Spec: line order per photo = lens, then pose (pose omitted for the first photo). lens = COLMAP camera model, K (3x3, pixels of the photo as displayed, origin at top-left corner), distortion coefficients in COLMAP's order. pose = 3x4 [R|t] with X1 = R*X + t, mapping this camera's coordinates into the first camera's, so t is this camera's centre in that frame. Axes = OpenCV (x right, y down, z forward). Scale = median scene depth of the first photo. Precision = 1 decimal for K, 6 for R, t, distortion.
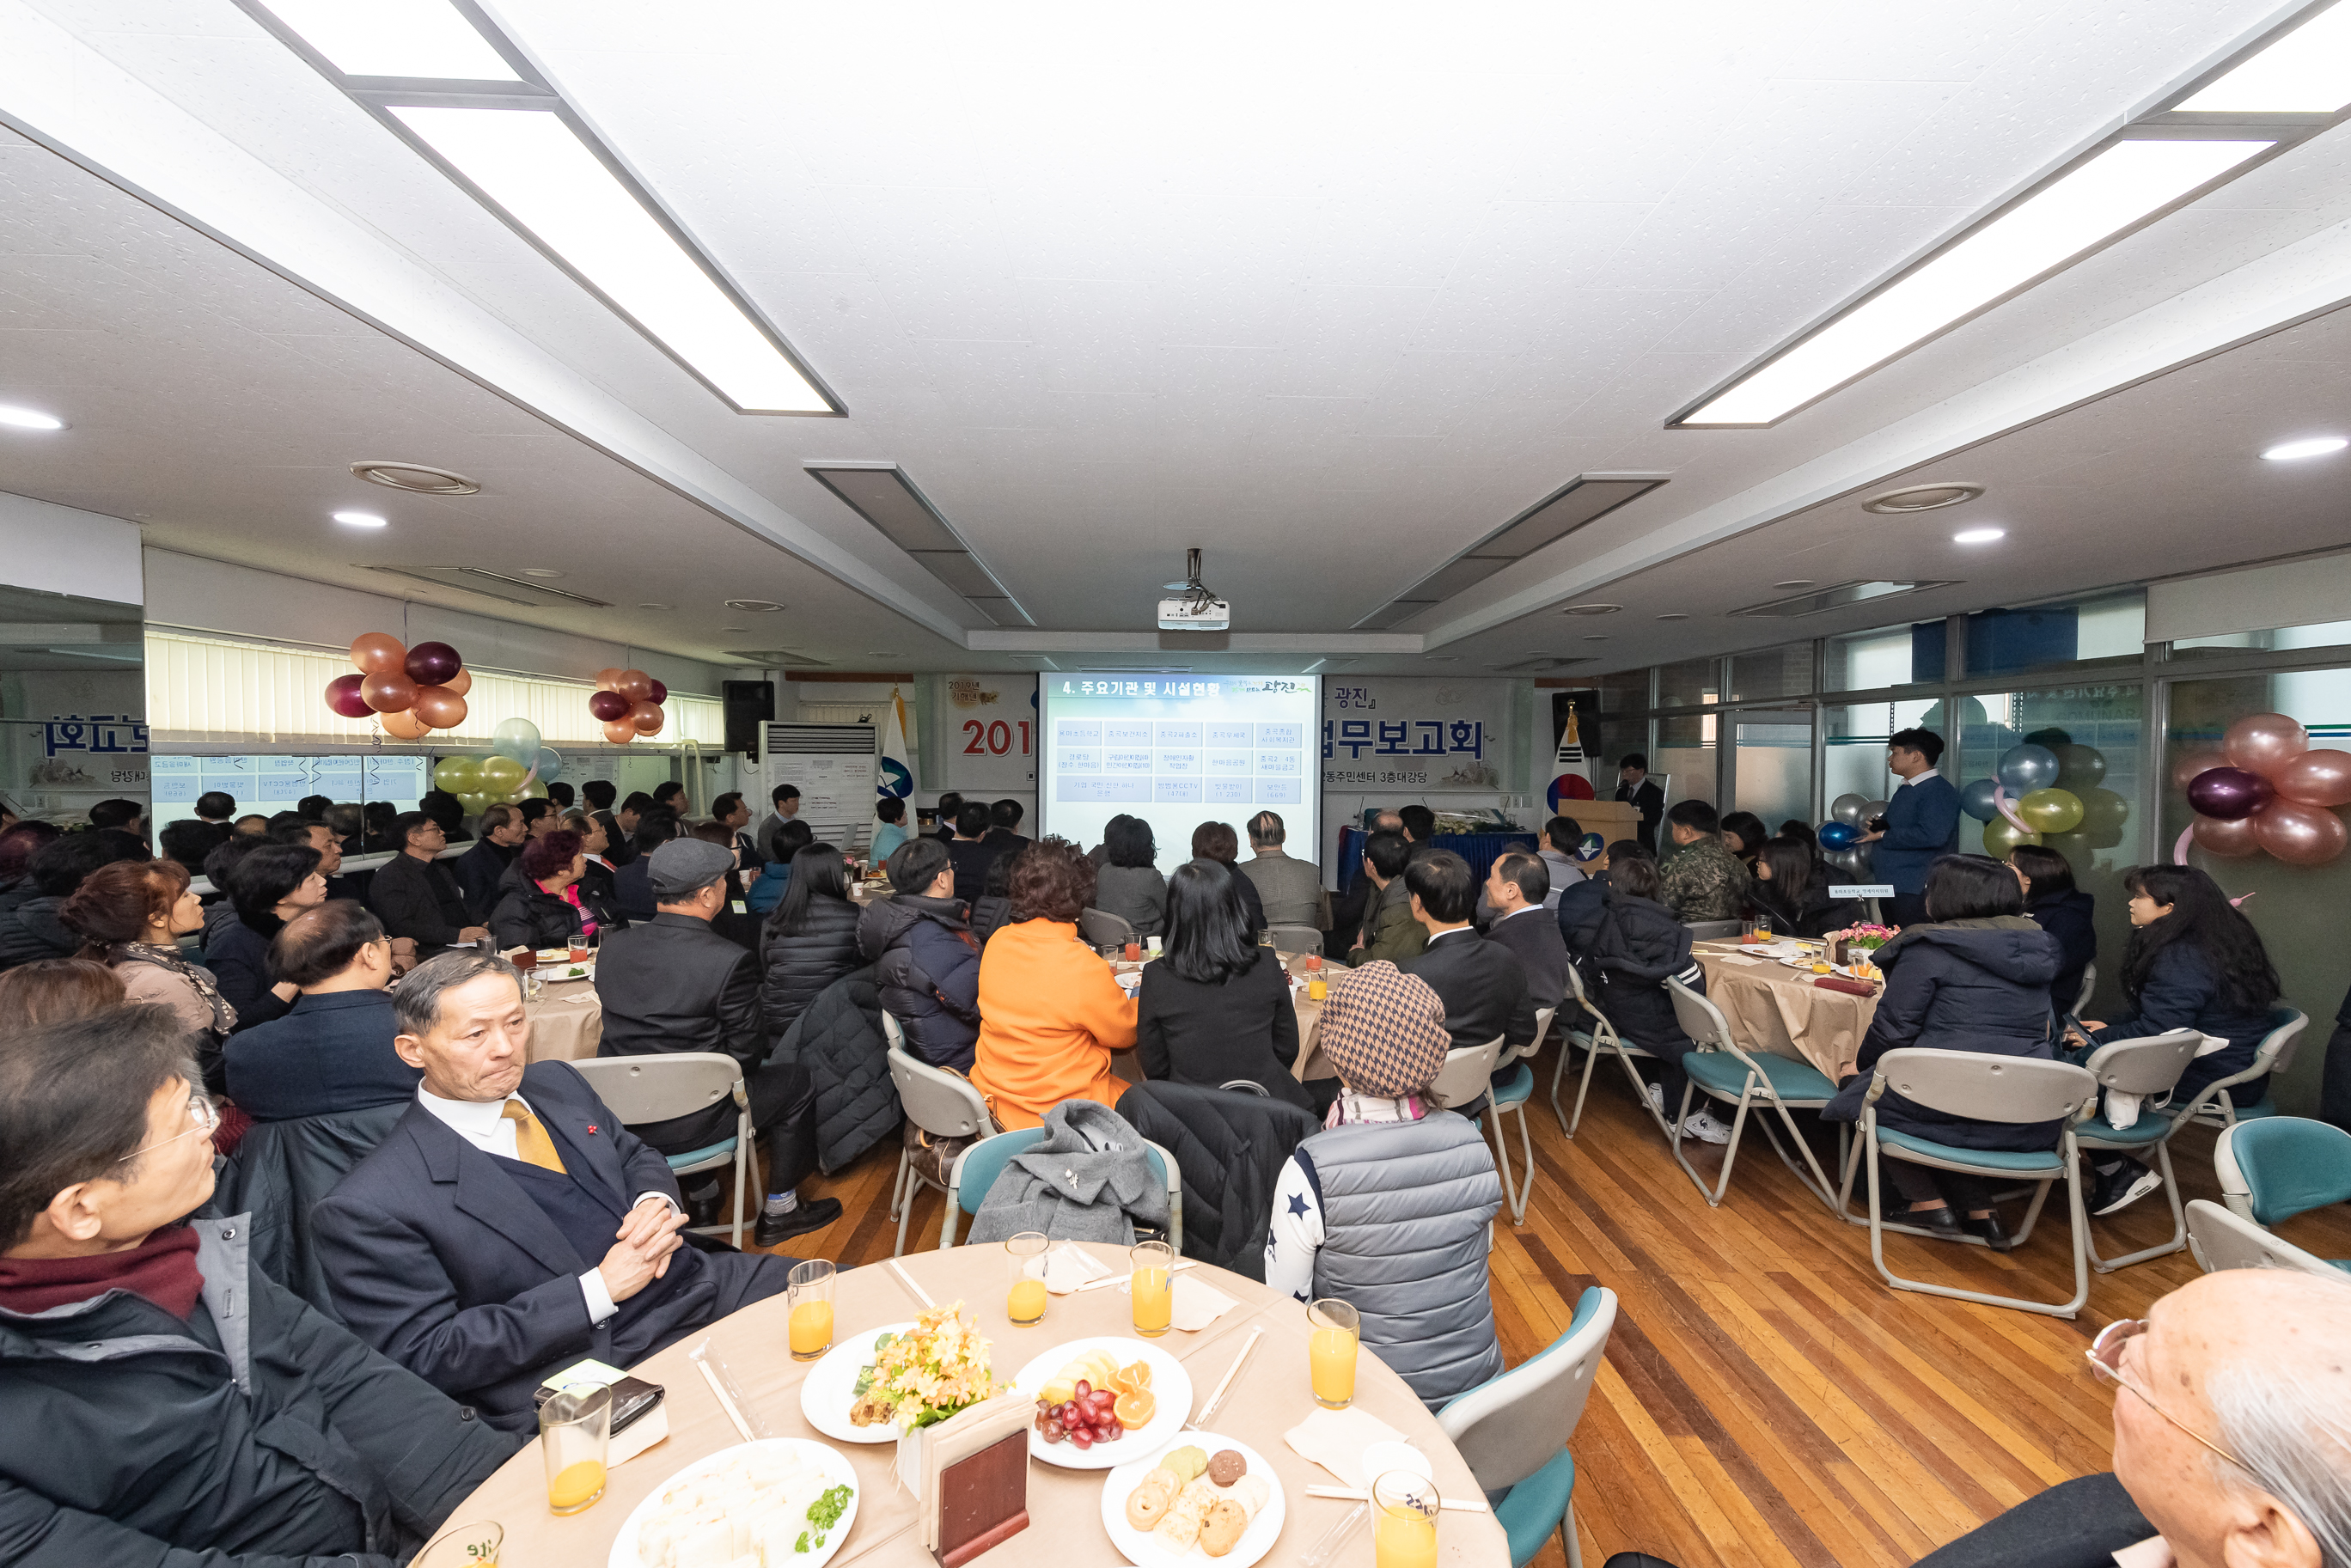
lens RADIAL K [[950.8, 0, 1190.4], [0, 950.8, 745.1], [0, 0, 1]] dist [0.020296, 0.000625]
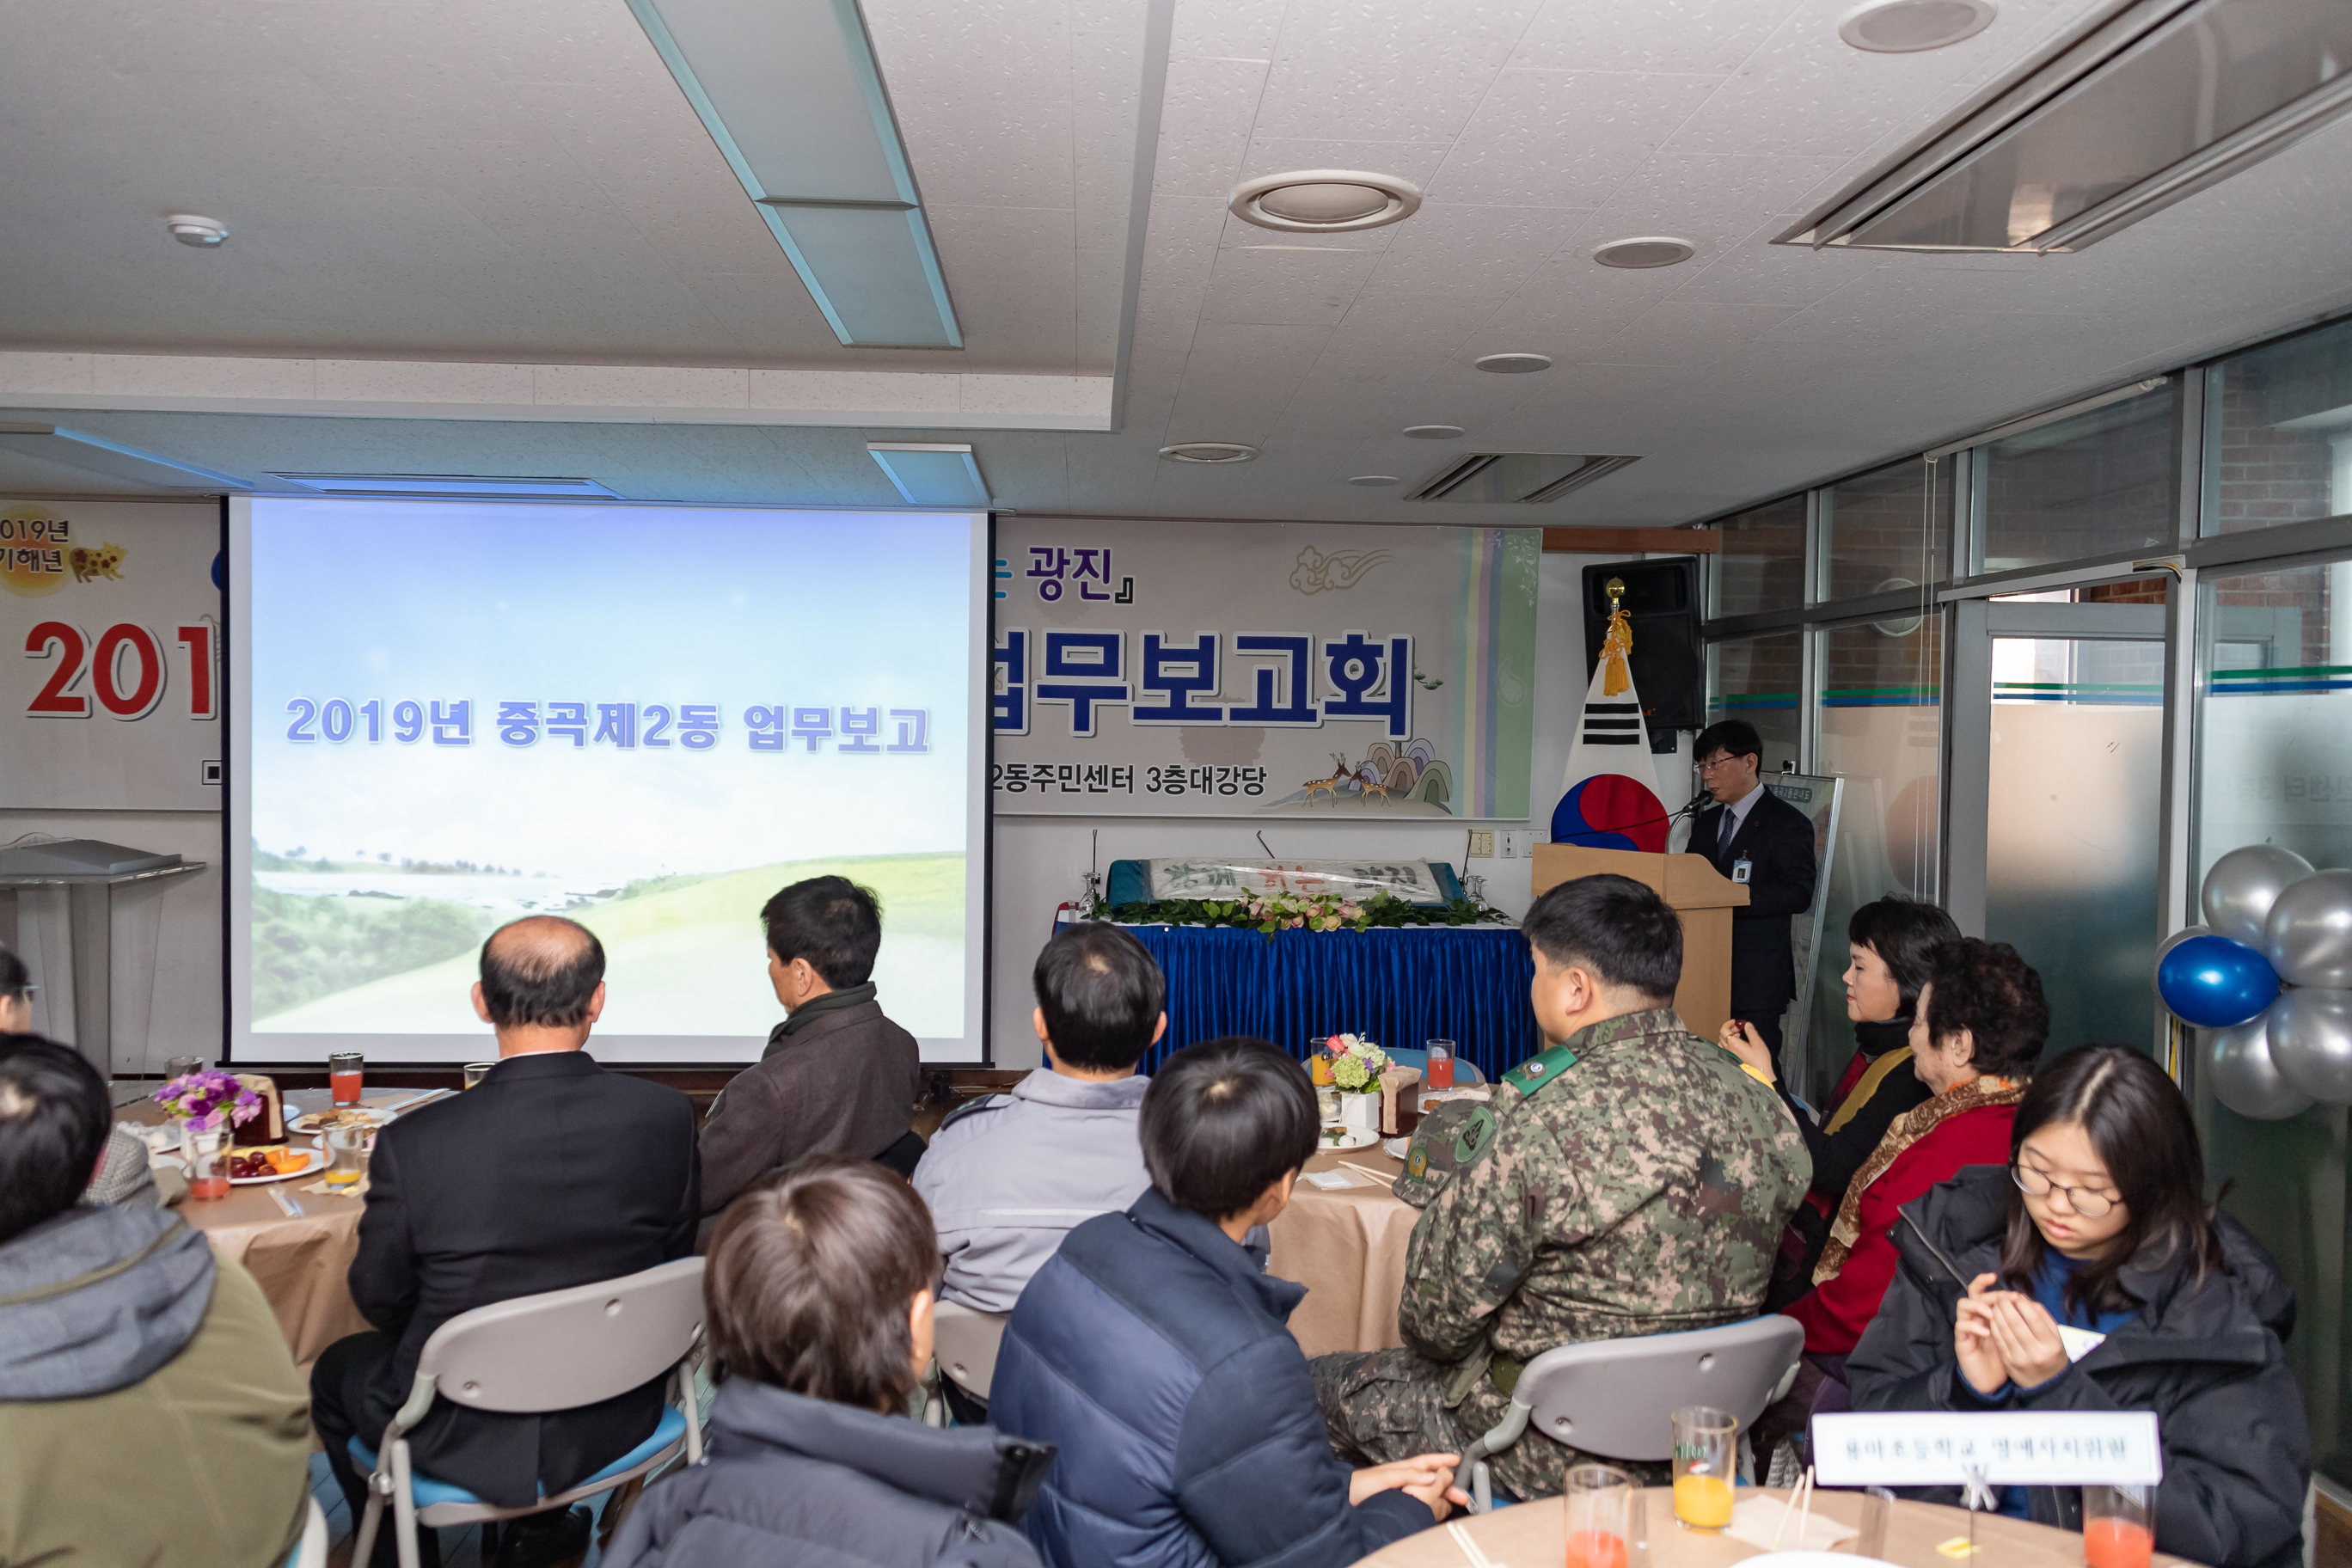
lens RADIAL K [[1927.7, 0, 1216.3], [0, 1927.7, 799.3], [0, 0, 1]] dist [0.064545, -0.054436]
pose [[0.999419, 0.004172, 0.033839, 0.201735], [-0.005690, 0.998977, 0.044869, 0.005990], [-0.033617, -0.045035, 0.998420, 0.214825]]
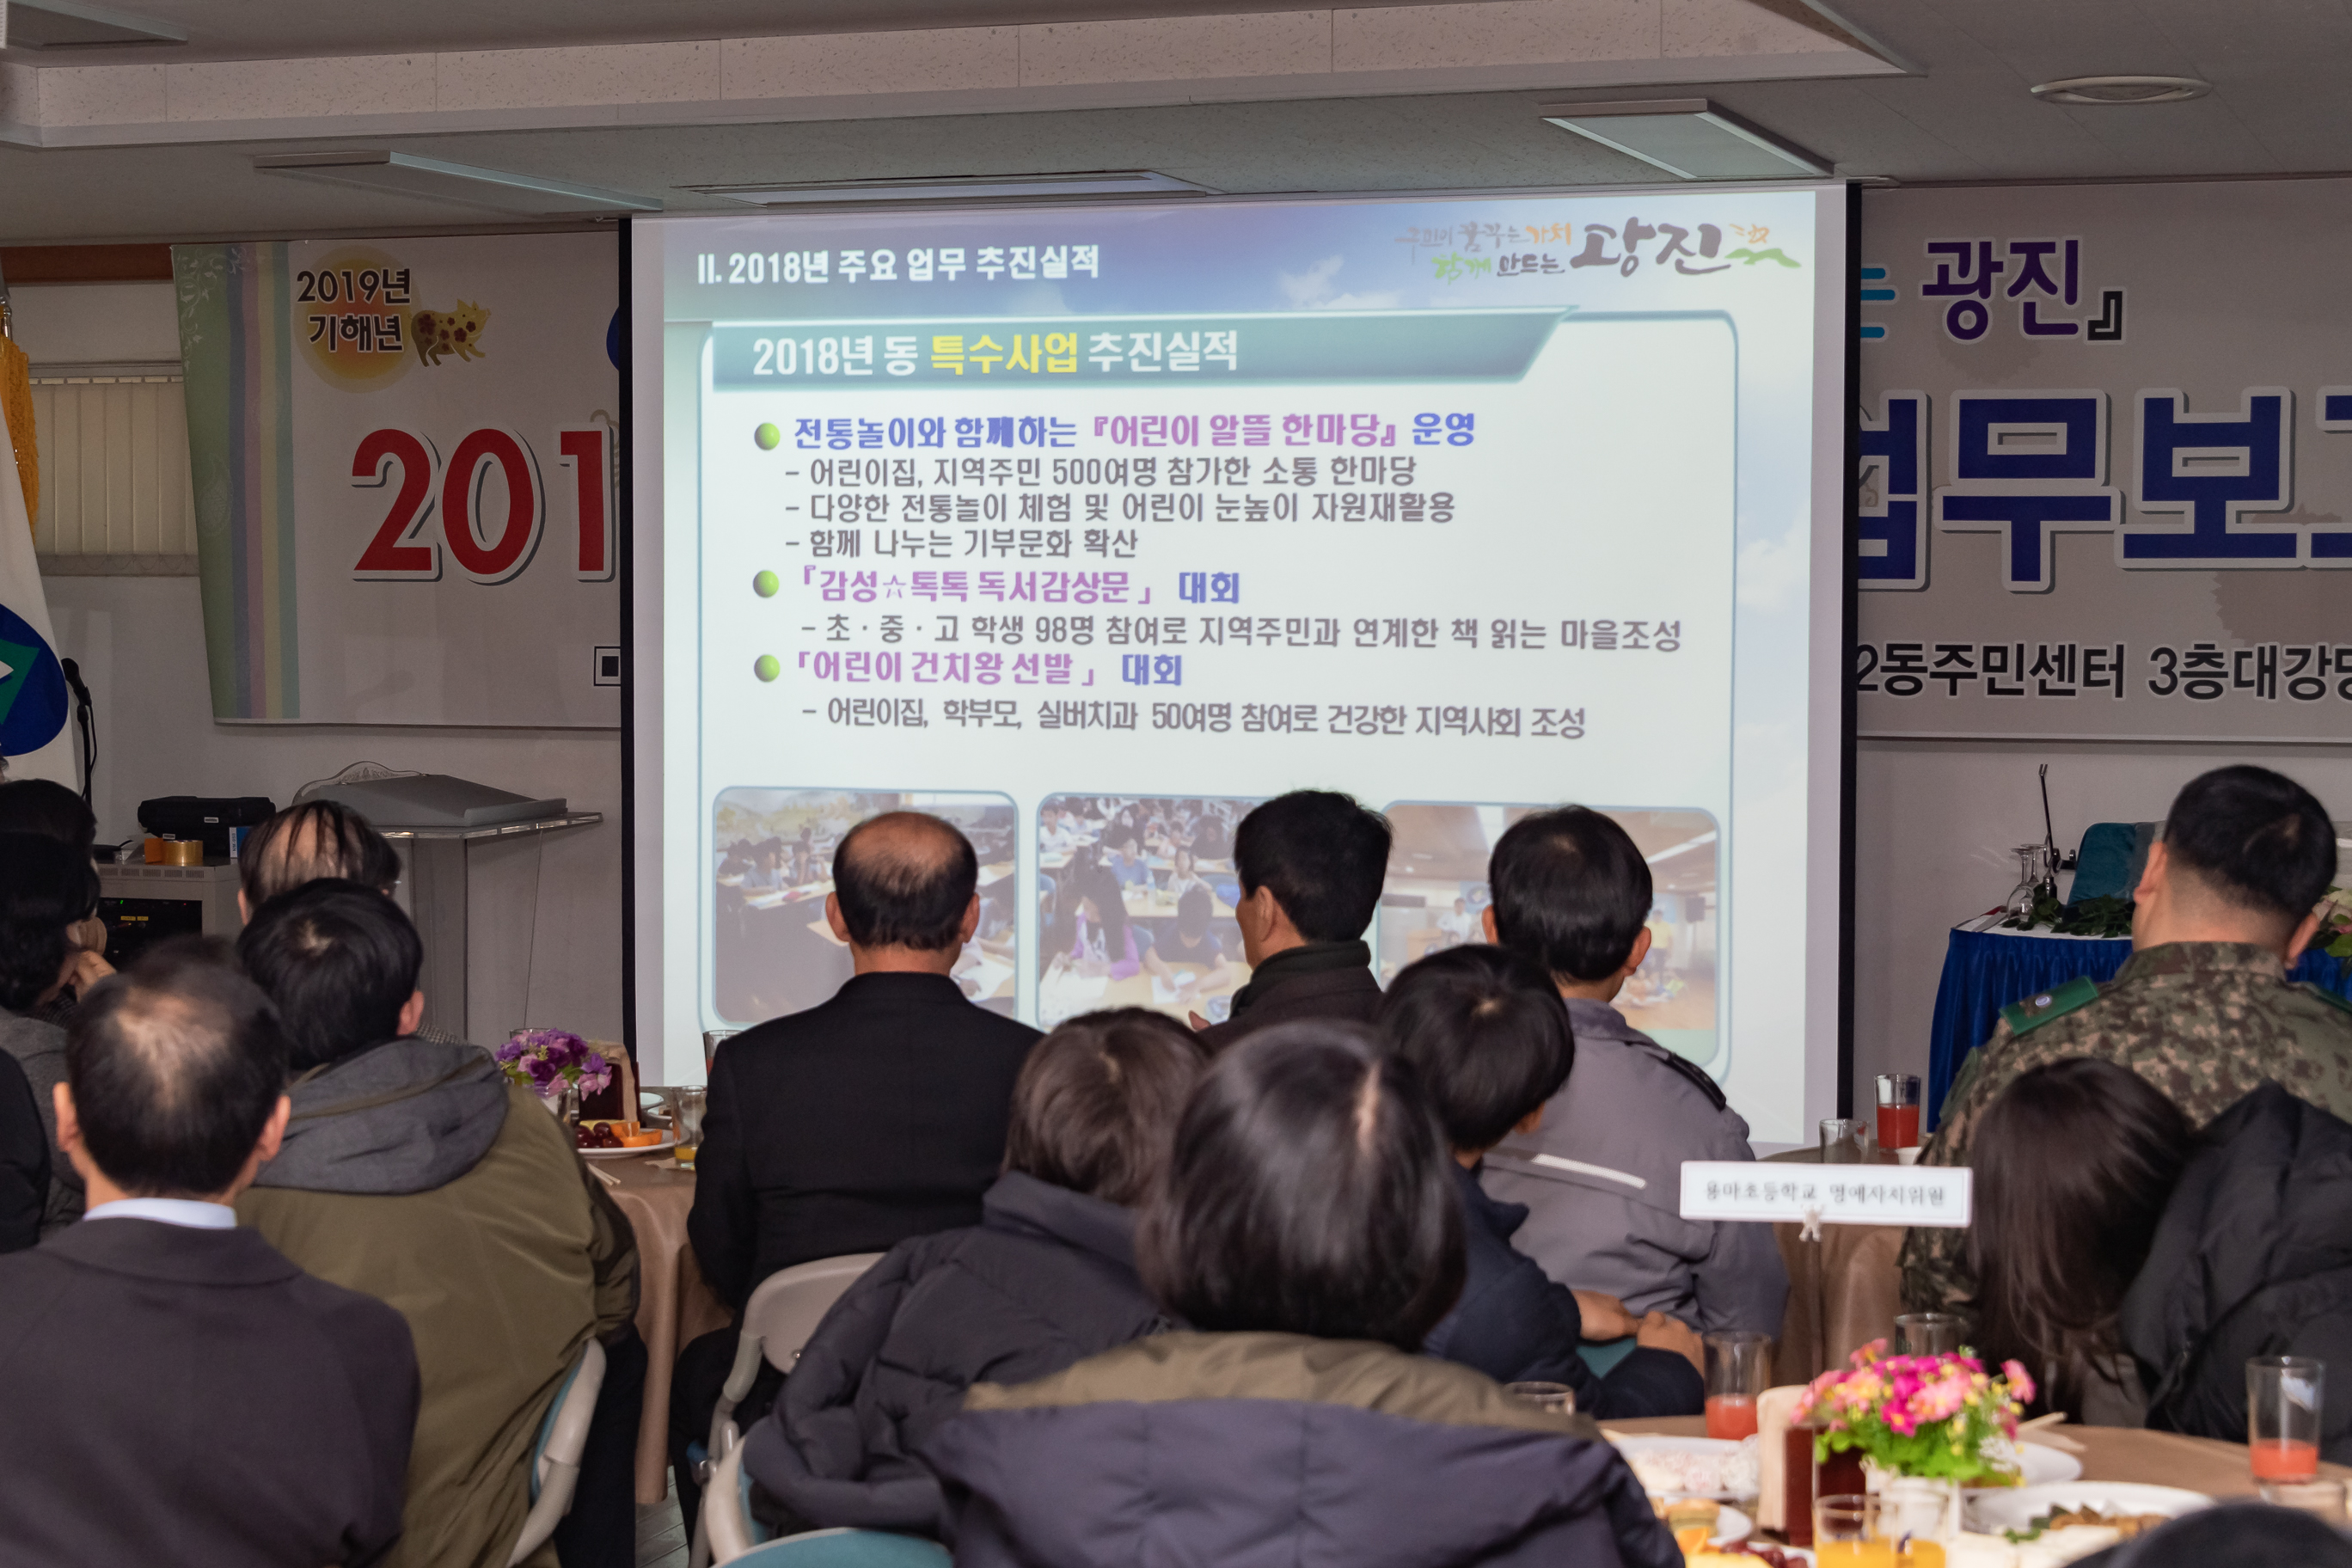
lens RADIAL K [[4371.6, 0, 1053.2], [0, 4371.6, 820.2], [0, 0, 1]] dist [-0.016773, 0.000000]
pose [[0.938240, 0.012290, -0.345767, 0.304663], [0.009210, 0.998128, 0.060468, 0.006372], [0.345862, -0.059918, 0.936370, 0.031905]]
